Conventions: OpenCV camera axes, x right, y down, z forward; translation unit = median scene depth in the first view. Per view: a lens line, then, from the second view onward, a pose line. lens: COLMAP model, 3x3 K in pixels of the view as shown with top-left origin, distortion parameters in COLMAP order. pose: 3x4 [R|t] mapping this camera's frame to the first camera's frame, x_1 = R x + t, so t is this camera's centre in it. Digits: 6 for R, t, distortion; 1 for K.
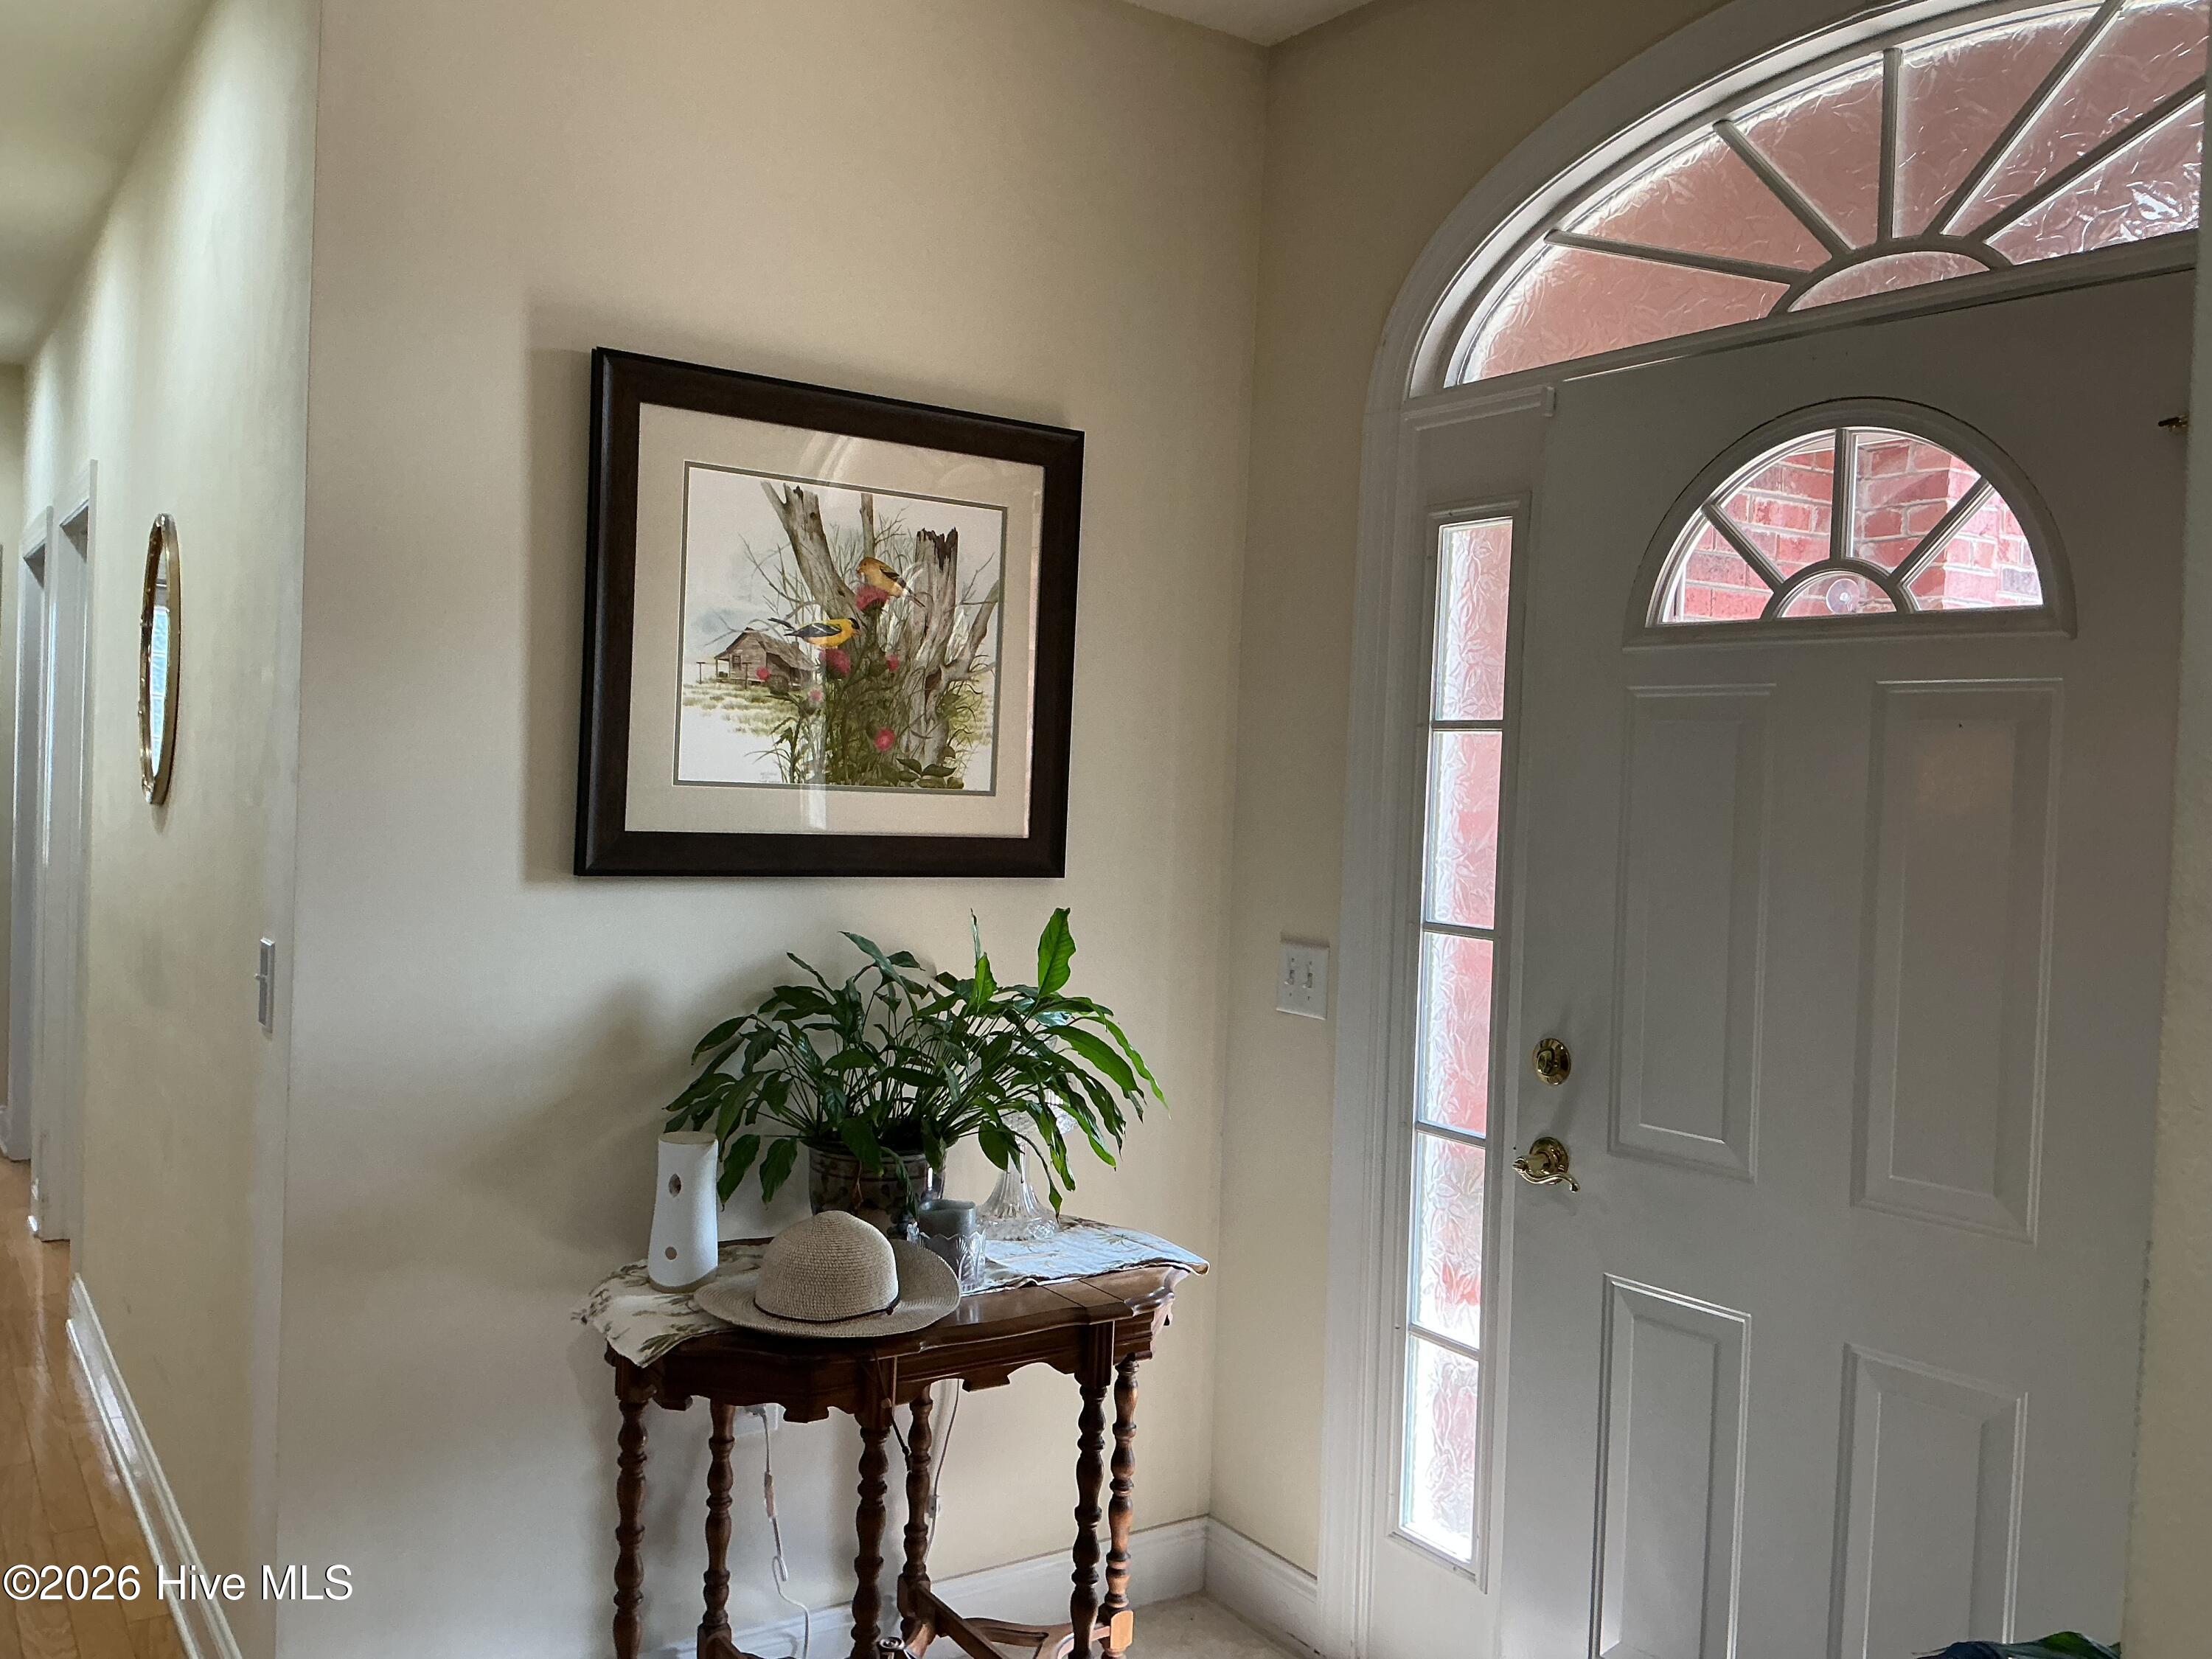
lens RADIAL K [[1849.0, 0, 1097.8], [0, 1849.0, 824.4], [0, 0, 1]] dist [0.168881, -0.379477]
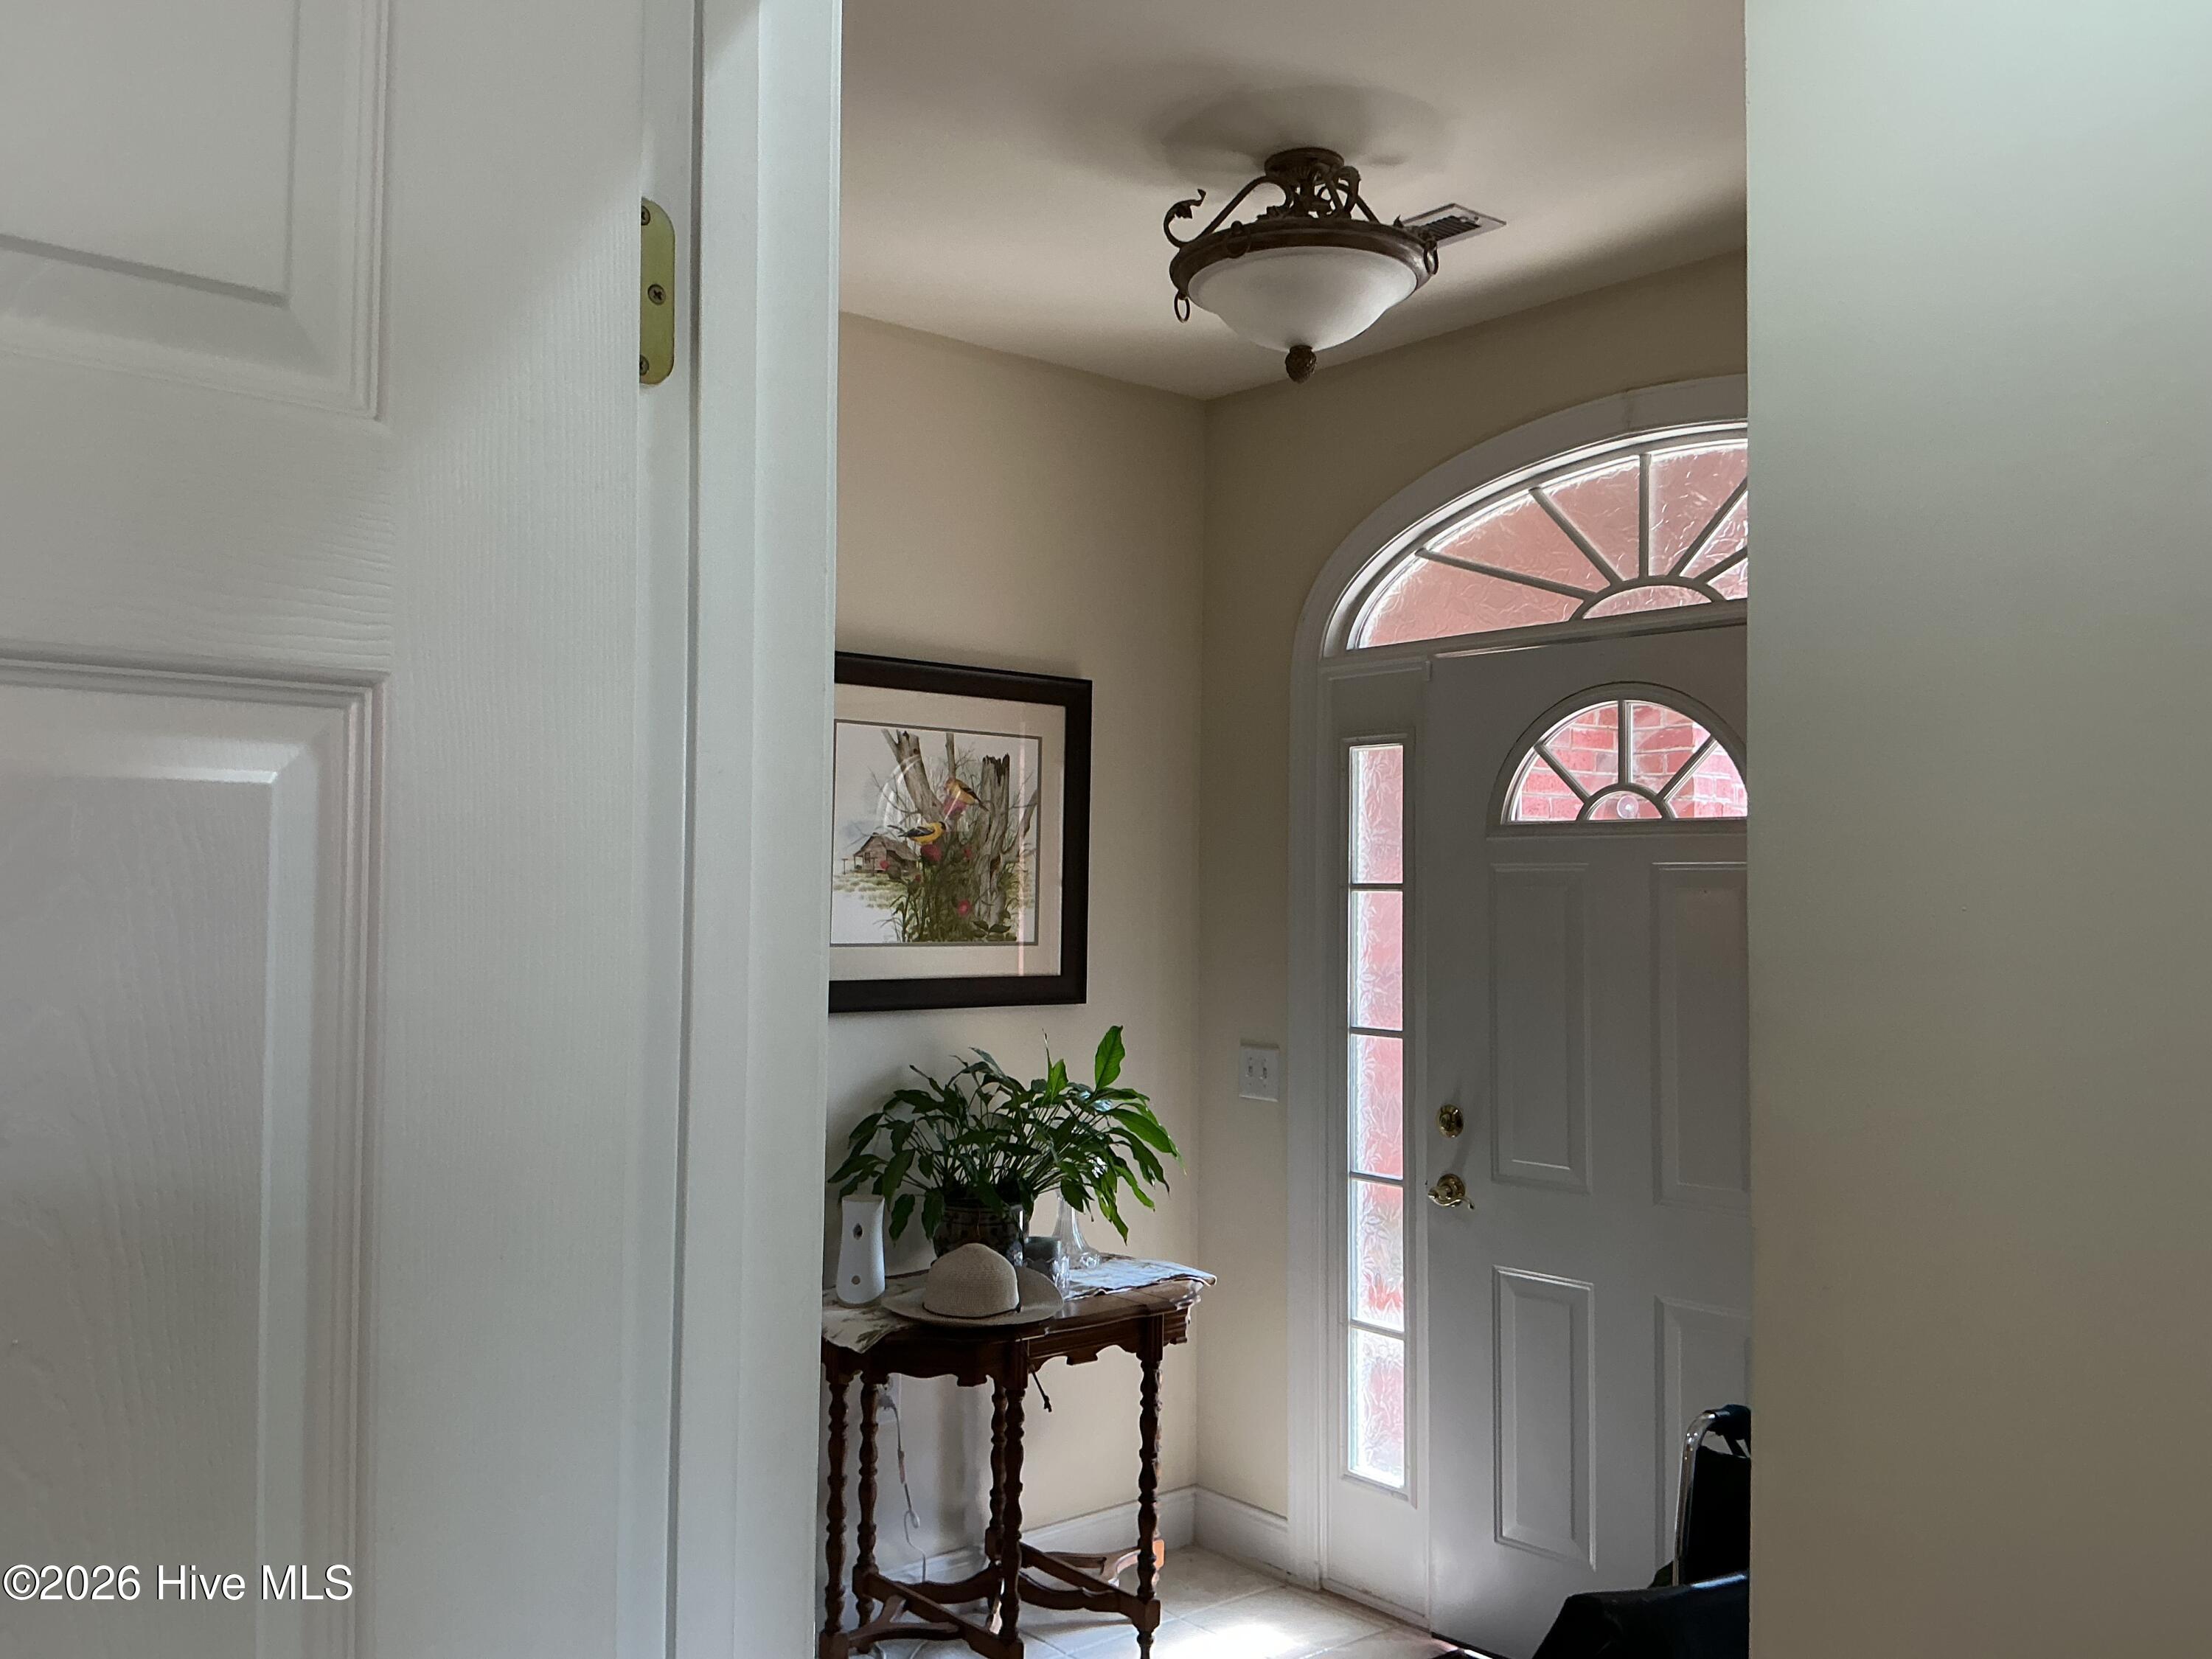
lens RADIAL K [[1844.7, 0, 1091.7], [0, 1844.7, 822.7], [0, 0, 1]] dist [0.155705, -0.324049]
pose [[0.994380, -0.023252, 0.103287, -0.173463], [0.029684, 0.997685, -0.061181, -0.023653], [-0.101625, 0.063904, 0.992768, -0.411087]]
